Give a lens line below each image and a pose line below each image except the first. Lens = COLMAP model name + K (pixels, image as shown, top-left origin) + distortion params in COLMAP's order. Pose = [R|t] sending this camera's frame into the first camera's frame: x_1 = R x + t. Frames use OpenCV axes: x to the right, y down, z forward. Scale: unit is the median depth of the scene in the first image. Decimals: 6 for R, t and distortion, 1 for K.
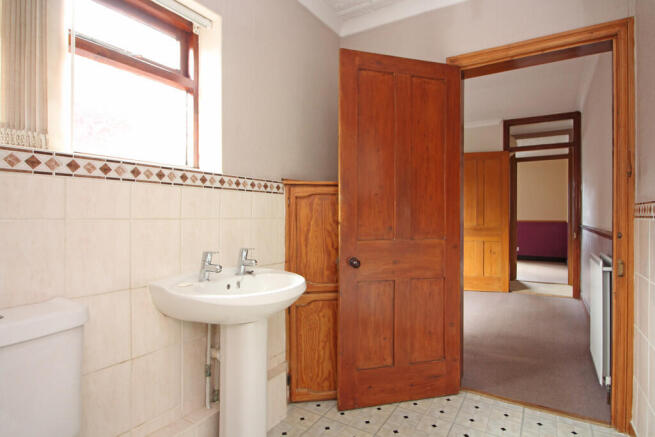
lens RADIAL K [[354.6, 0, 327.2], [0, 354.6, 228.7], [0, 0, 1]] dist [-0.022069, -0.000366]
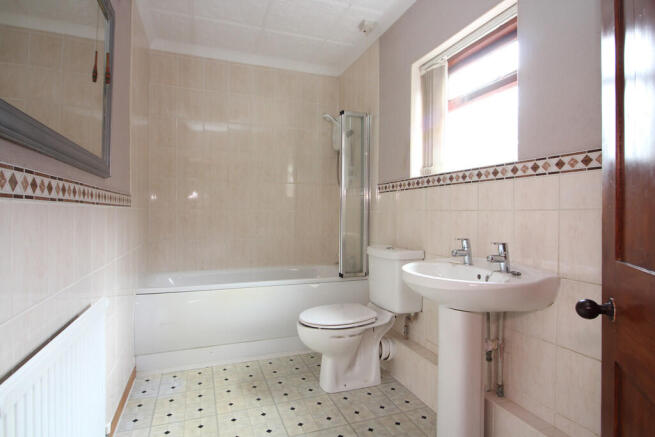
lens RADIAL K [[347.4, 0, 327.5], [0, 347.4, 218.5], [0, 0, 1]] dist [-0.022648, -0.001483]
pose [[-0.605900, 0.025700, -0.795126, 0.938901], [-0.011260, 0.999101, 0.040874, -0.049273], [0.795461, 0.033718, -0.605066, 1.512014]]
